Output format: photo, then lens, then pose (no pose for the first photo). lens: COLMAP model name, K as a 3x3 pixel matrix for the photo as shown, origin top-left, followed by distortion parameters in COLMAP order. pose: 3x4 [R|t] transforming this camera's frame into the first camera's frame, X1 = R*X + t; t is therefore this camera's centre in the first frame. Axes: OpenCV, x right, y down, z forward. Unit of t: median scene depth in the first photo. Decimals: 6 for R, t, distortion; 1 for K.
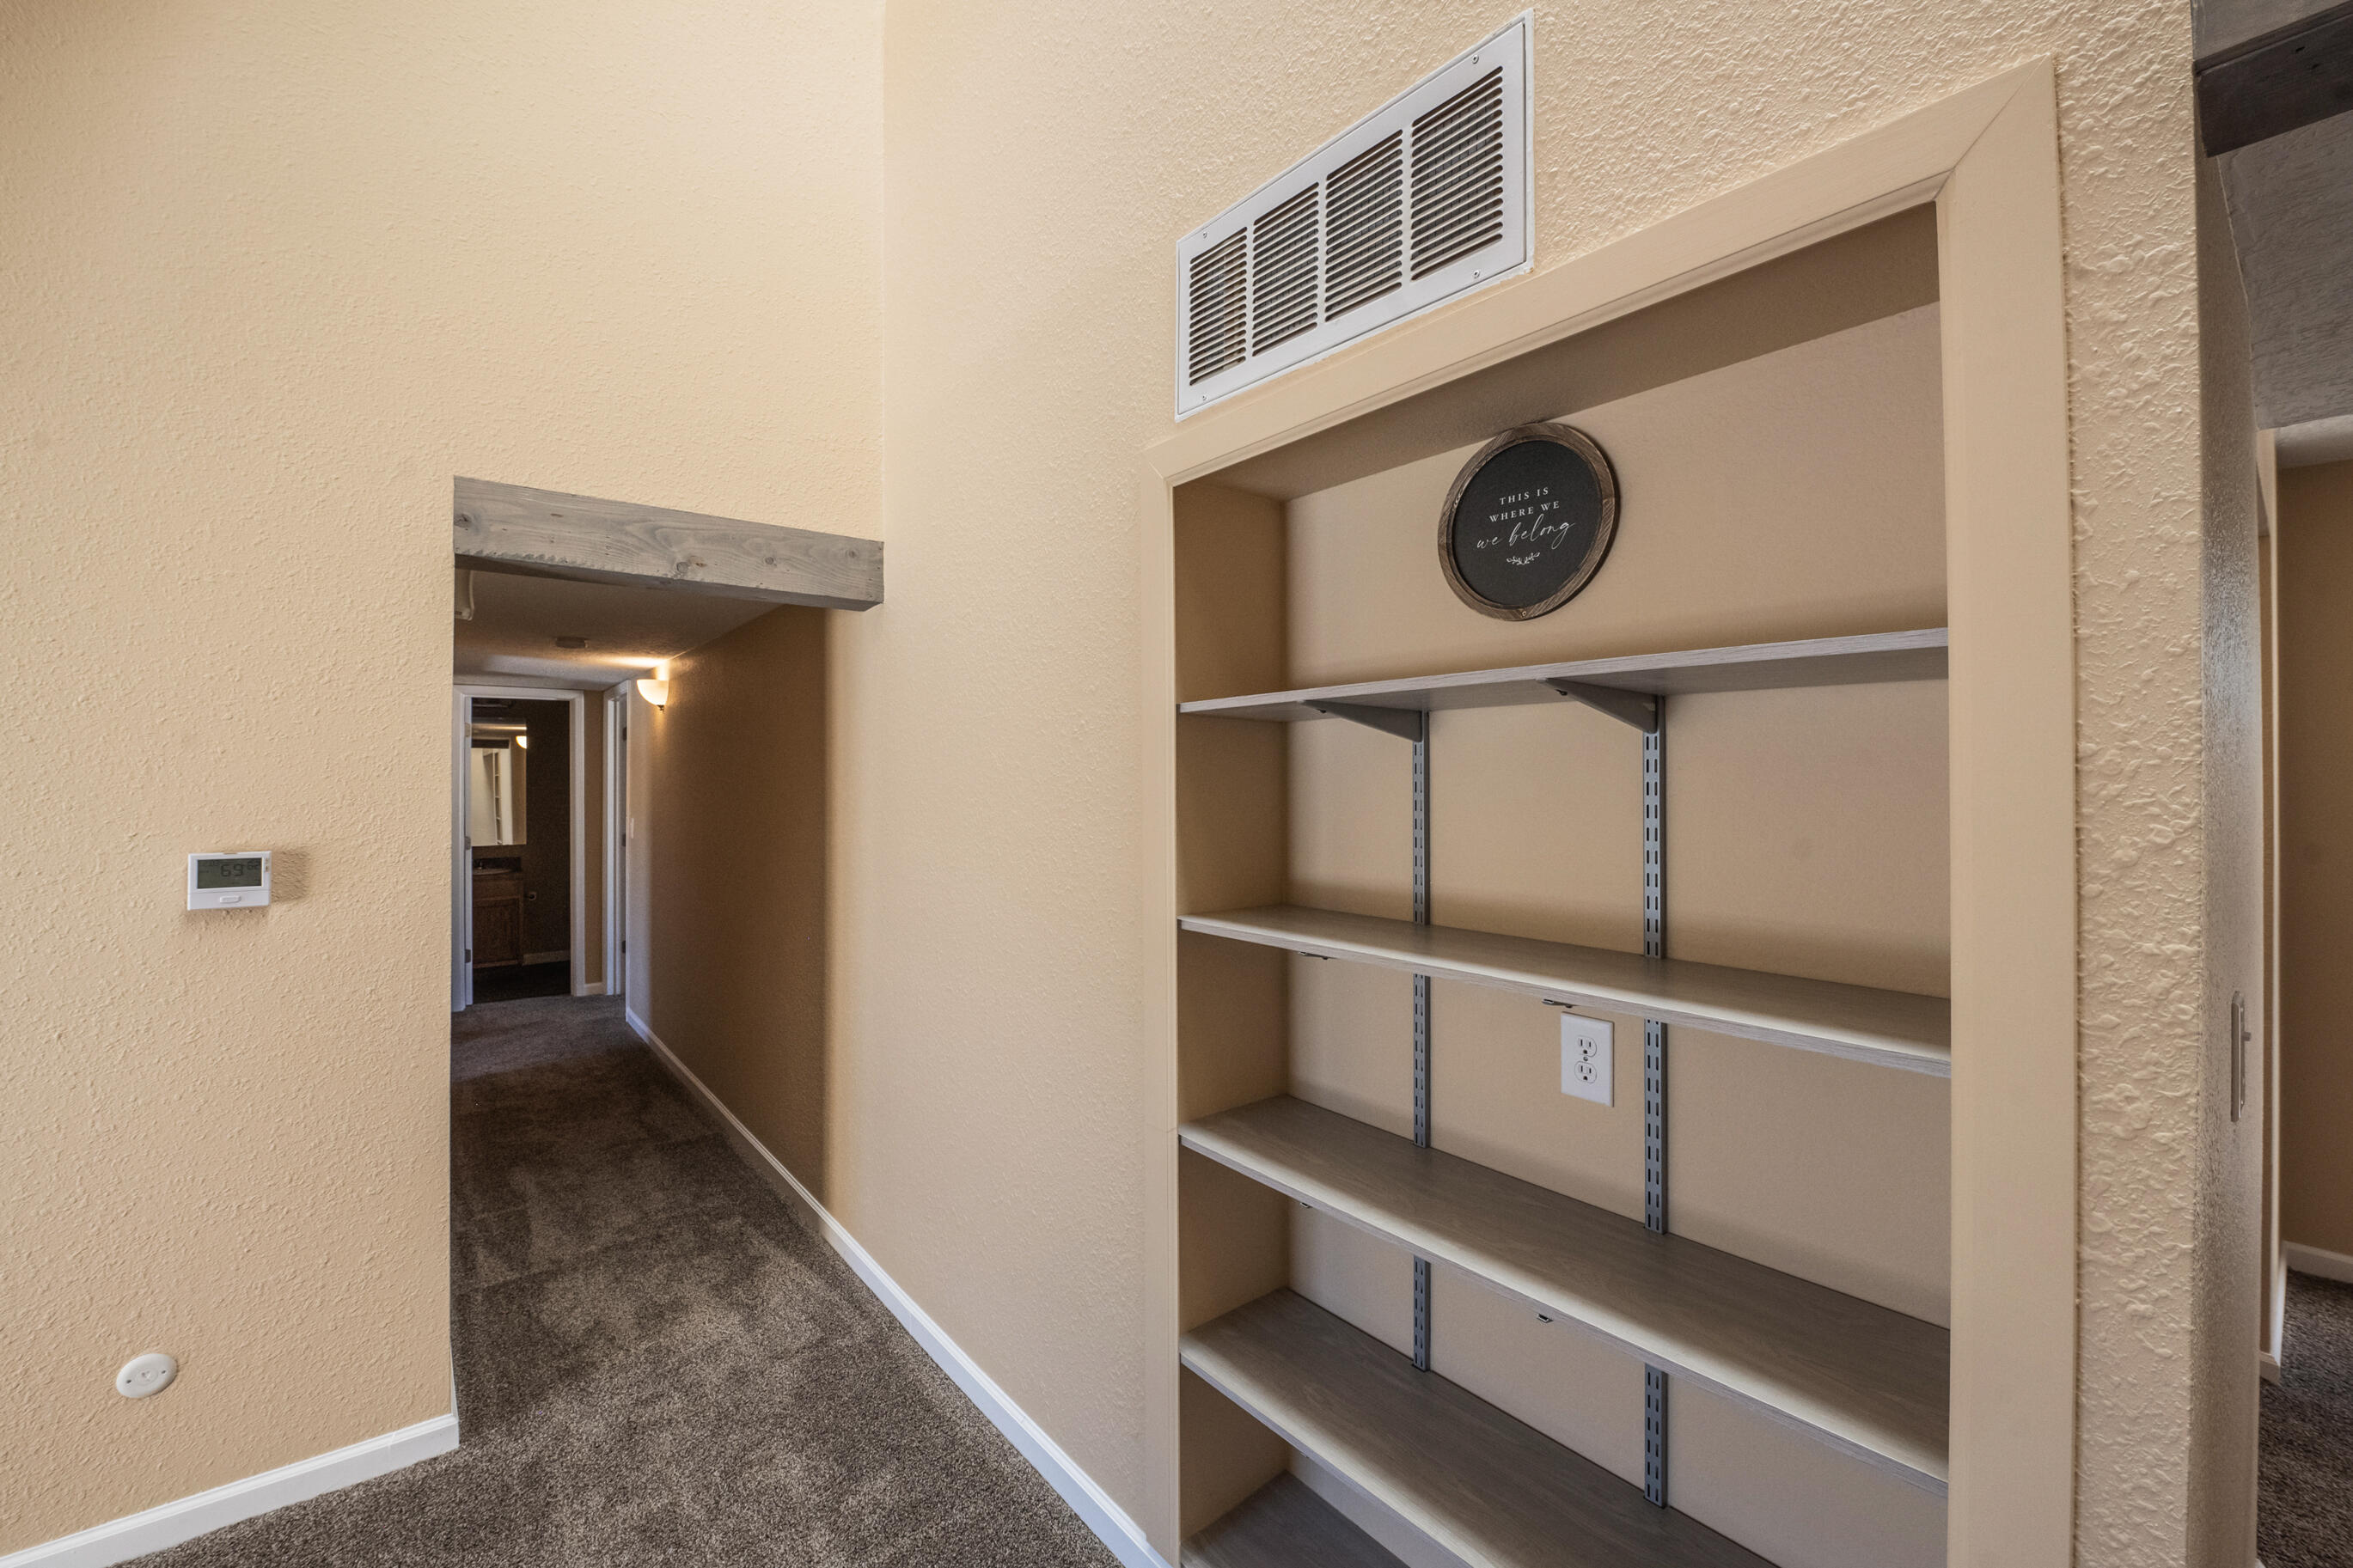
lens RADIAL K [[951.9, 0, 1177.2], [0, 951.9, 770.8], [0, 0, 1]] dist [-0.013235, -0.001645]
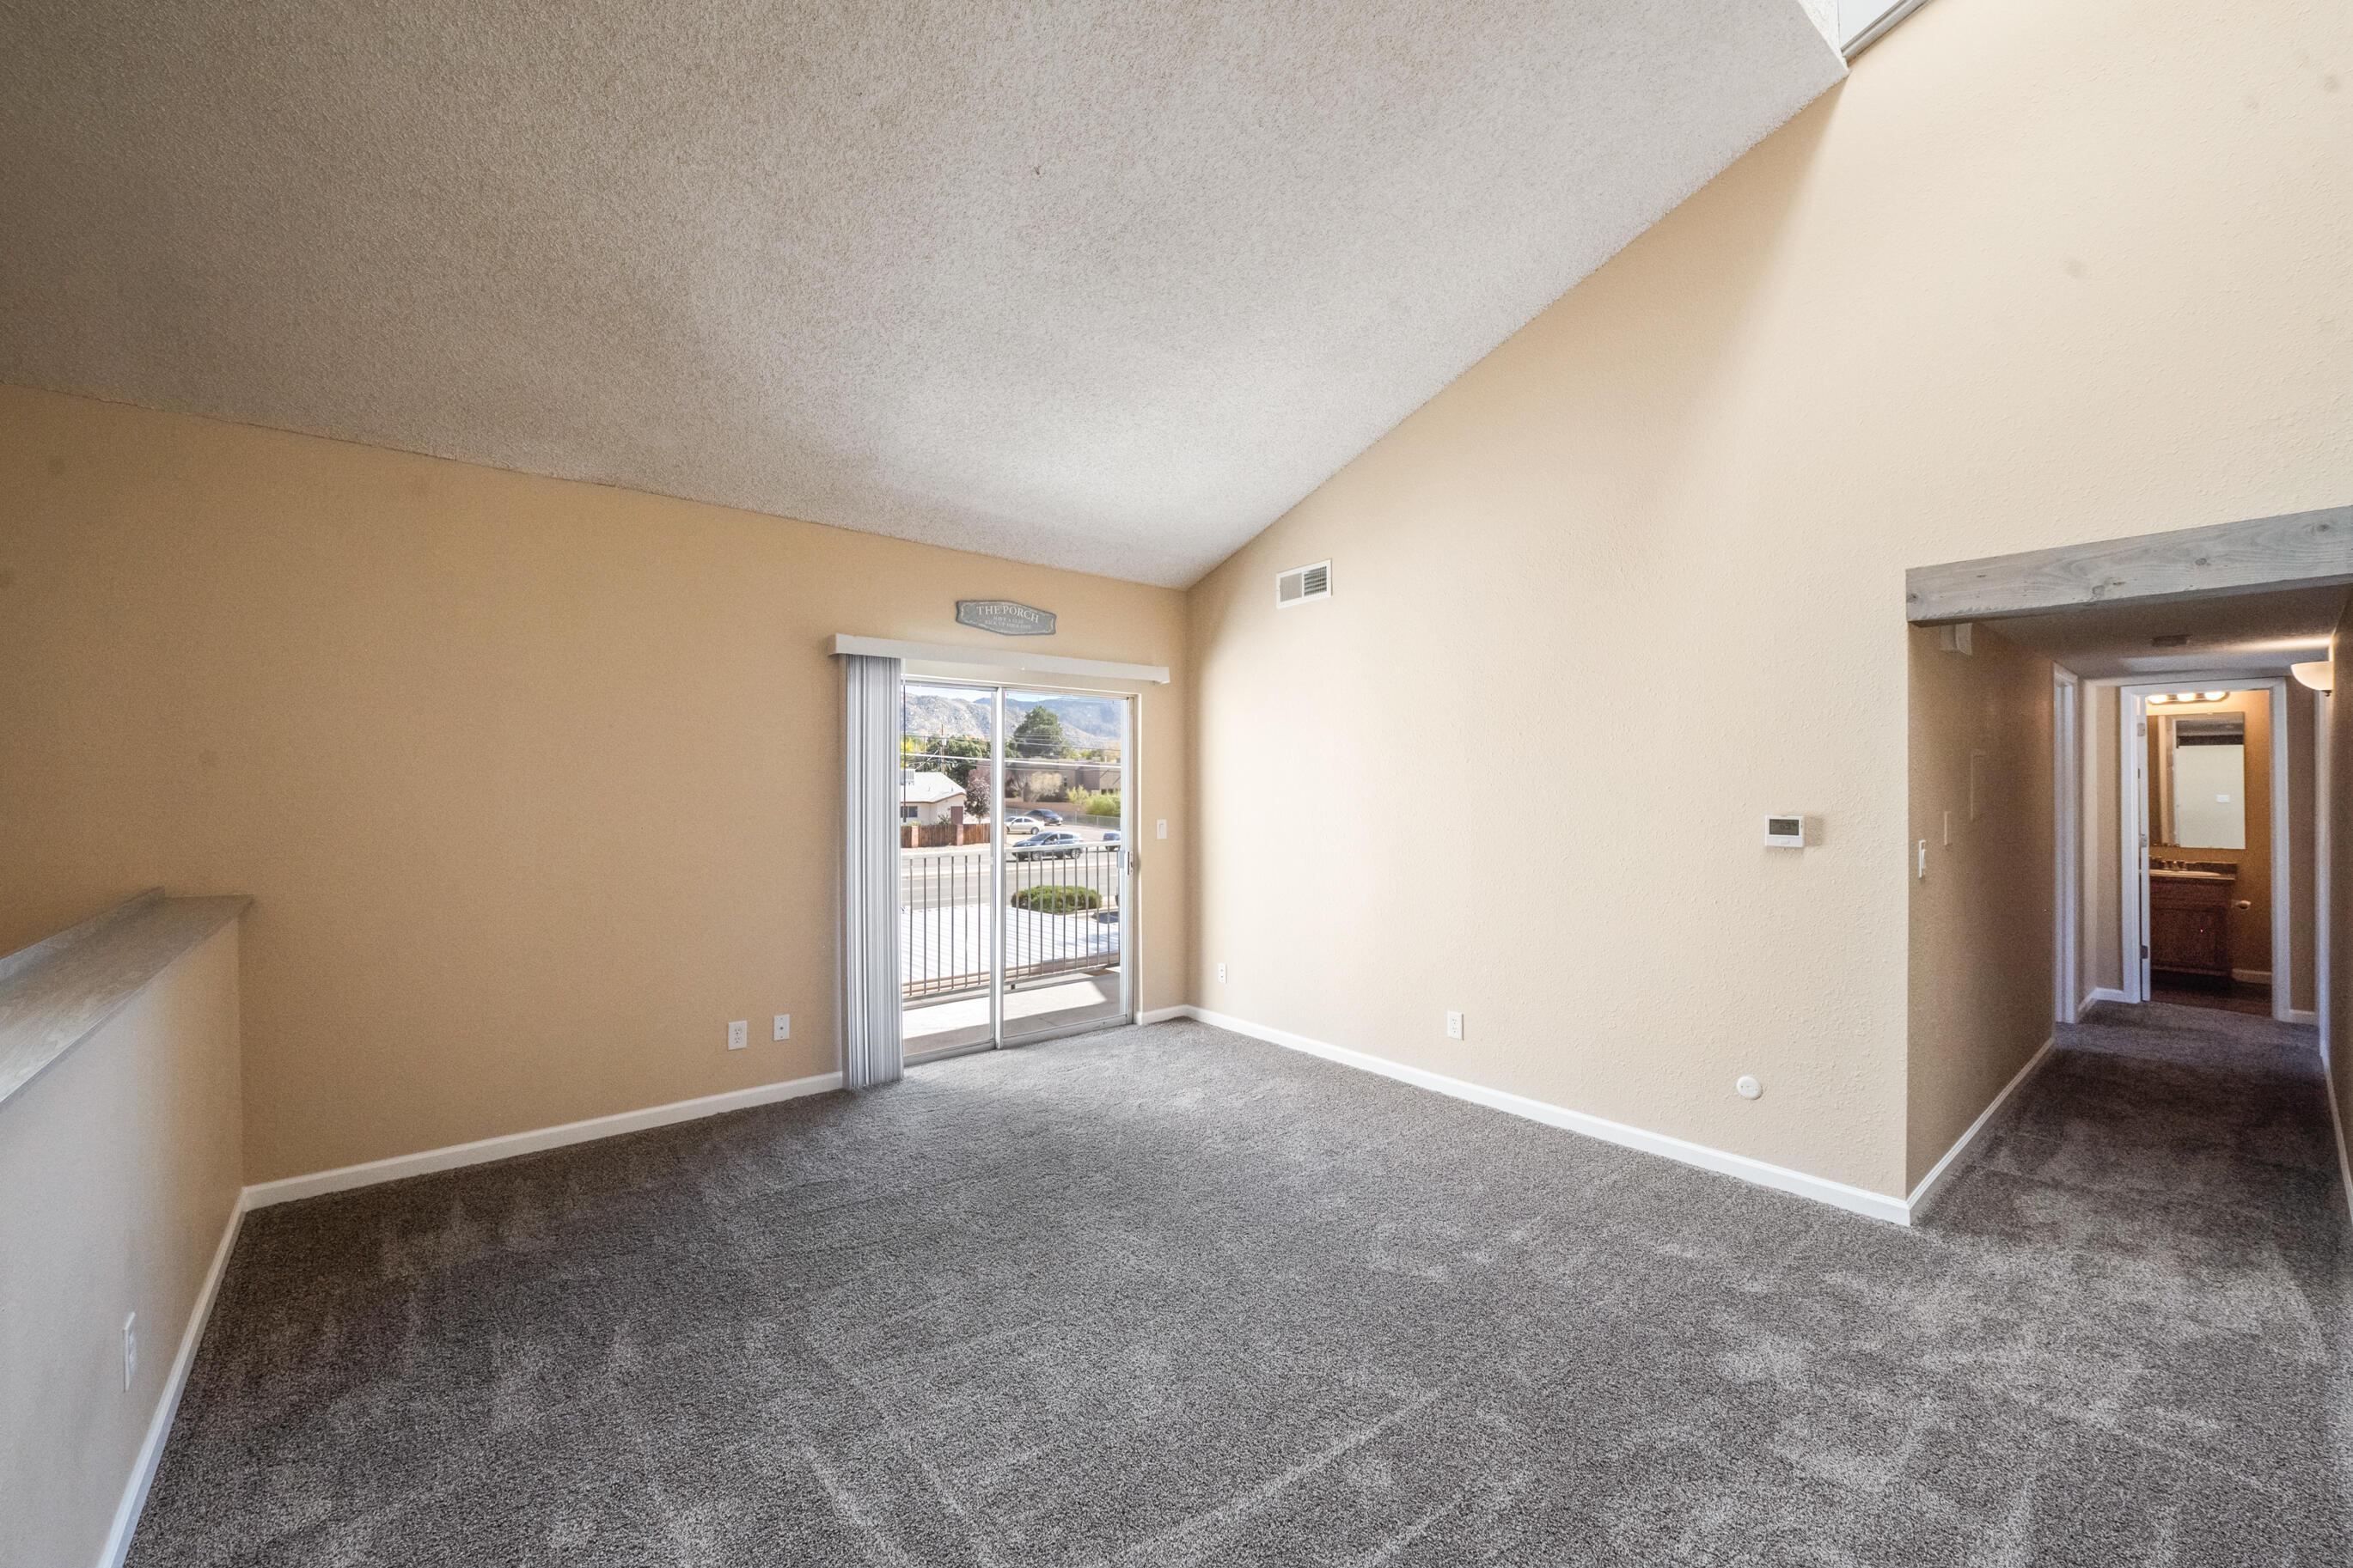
lens RADIAL K [[951.9, 0, 1168.2], [0, 951.9, 776.3], [0, 0, 1]] dist [-0.013235, -0.001645]
pose [[0.012098, -0.006905, -0.999903, 0.536334], [0.009427, 0.999933, -0.006791, 0.008974], [0.999882, -0.009344, 0.012163, -0.136007]]
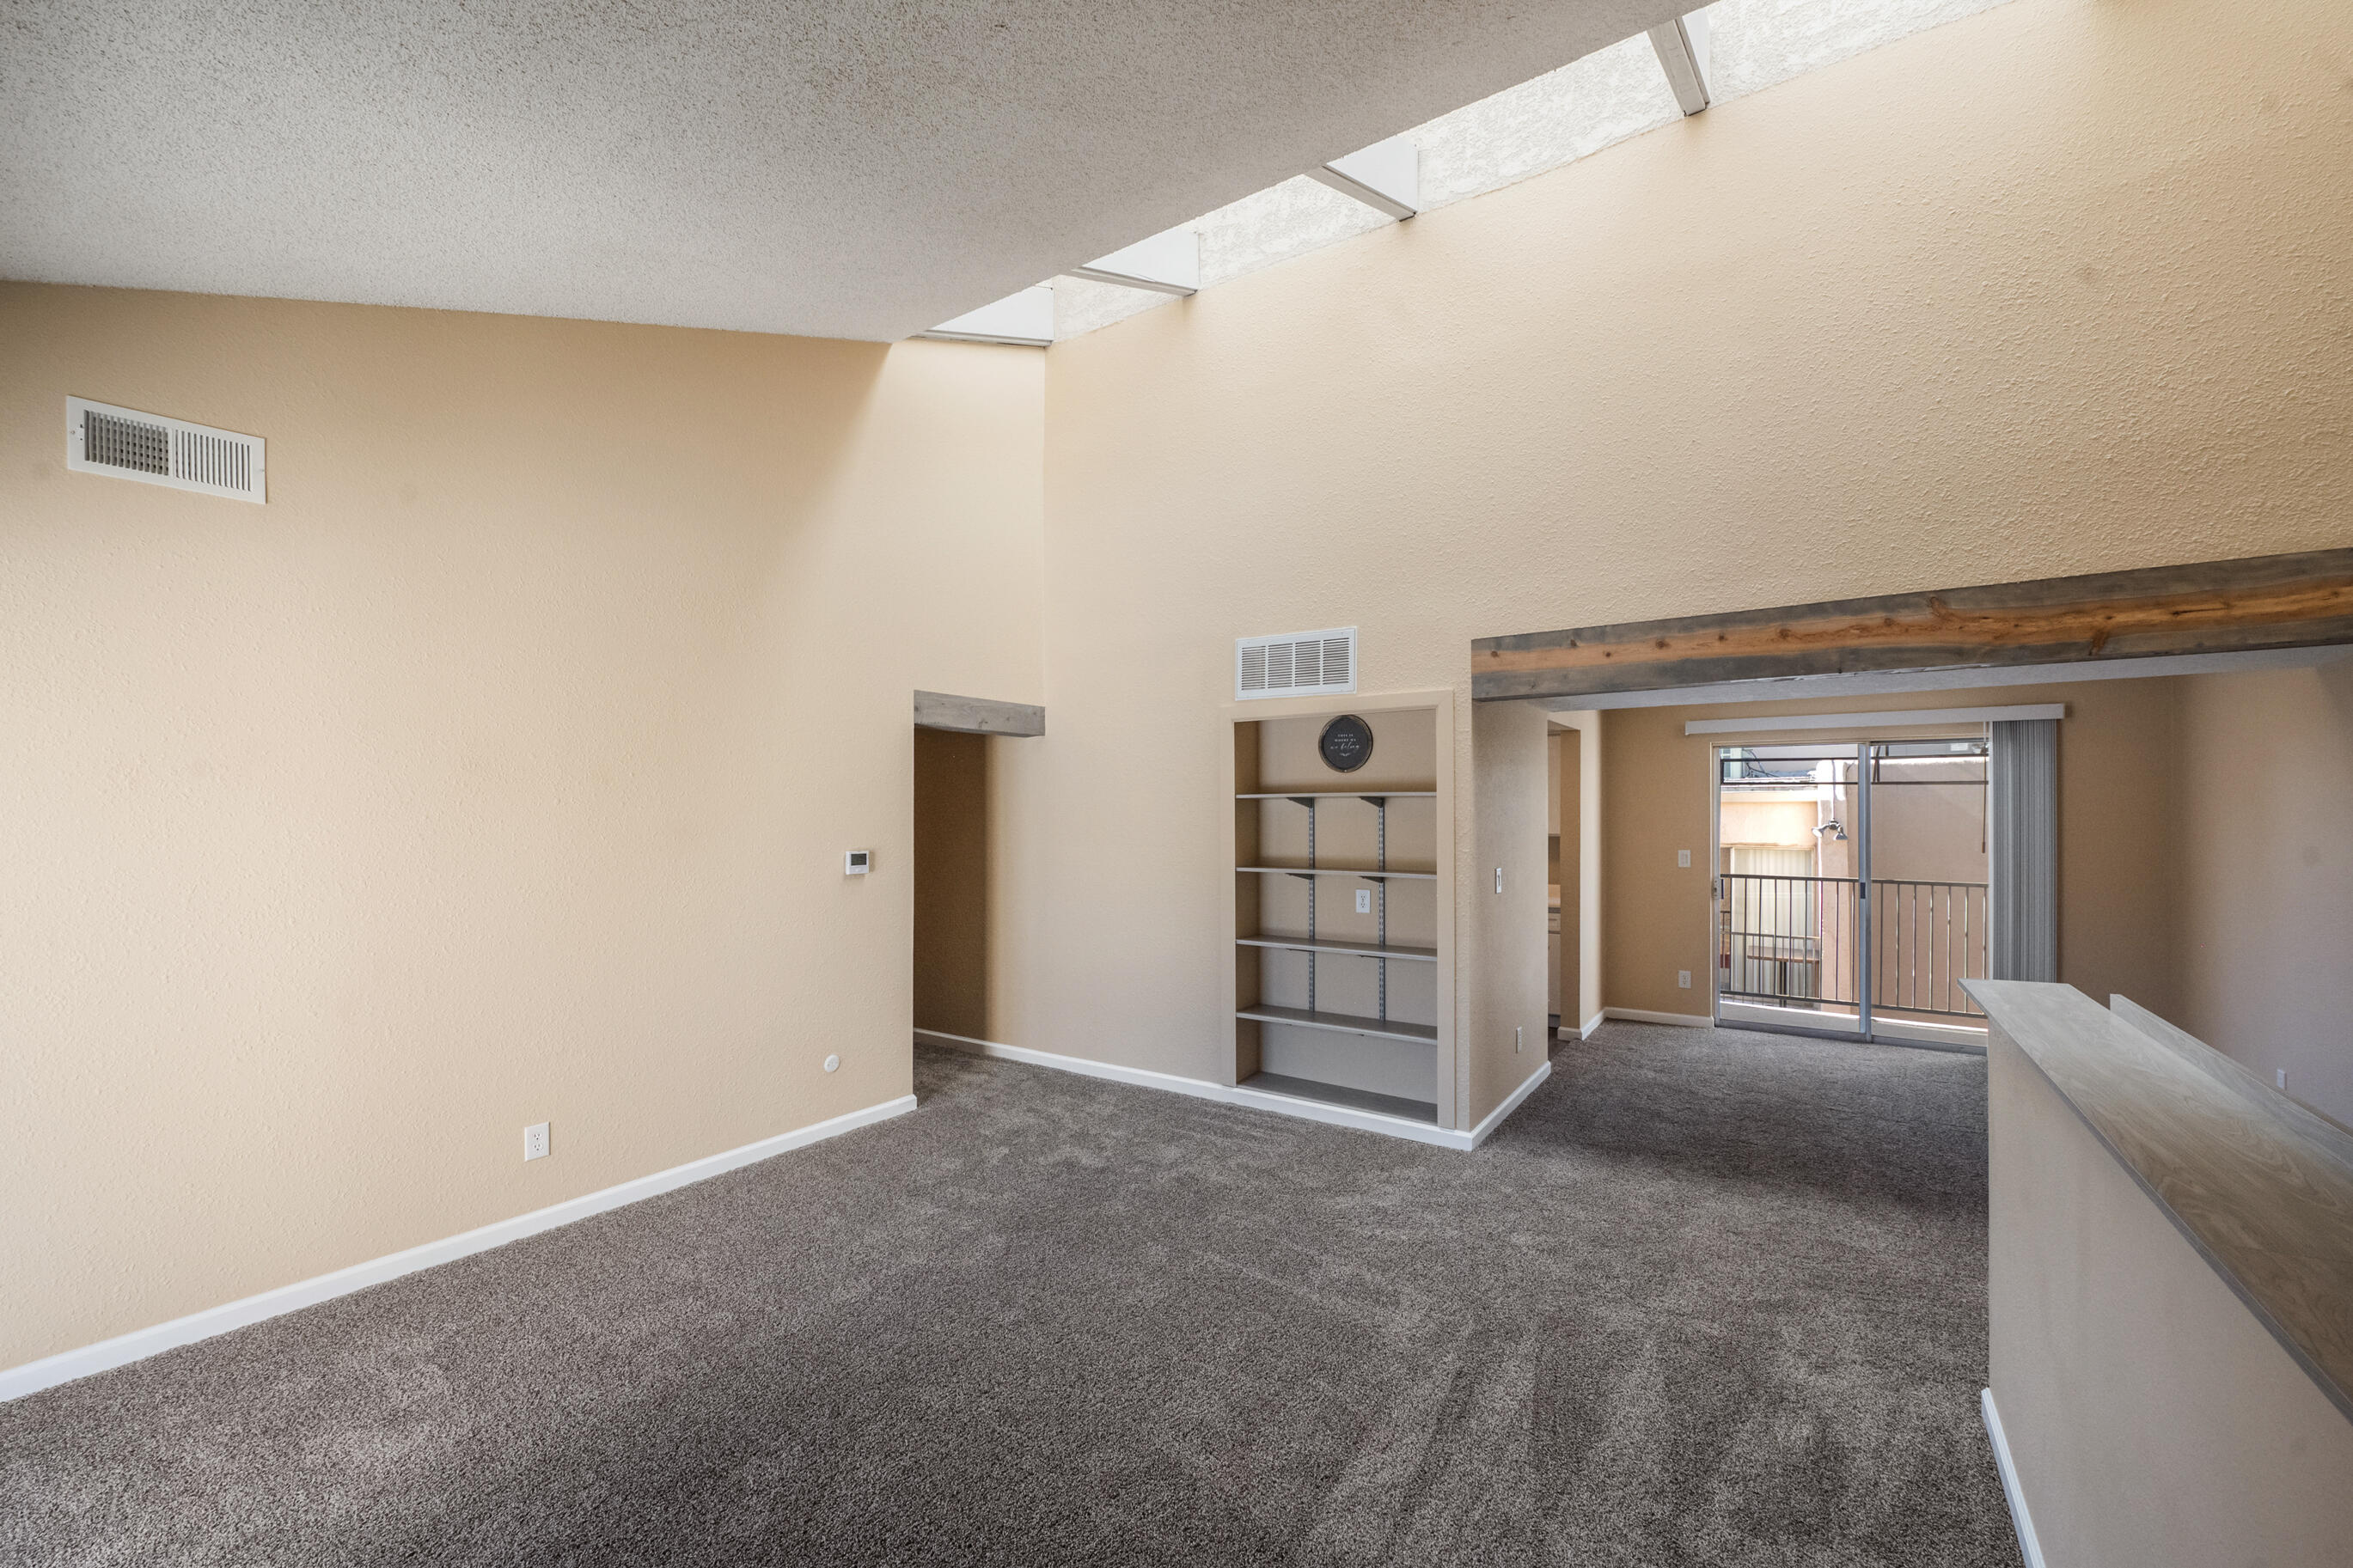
lens RADIAL K [[951.9, 0, 1196.2], [0, 951.9, 794.9], [0, 0, 1]] dist [-0.013235, -0.001645]
pose [[0.948827, 0.007479, 0.315708, -0.654573], [-0.002957, 0.999886, -0.014798, -0.016011], [-0.315782, 0.013107, 0.948741, -1.108215]]
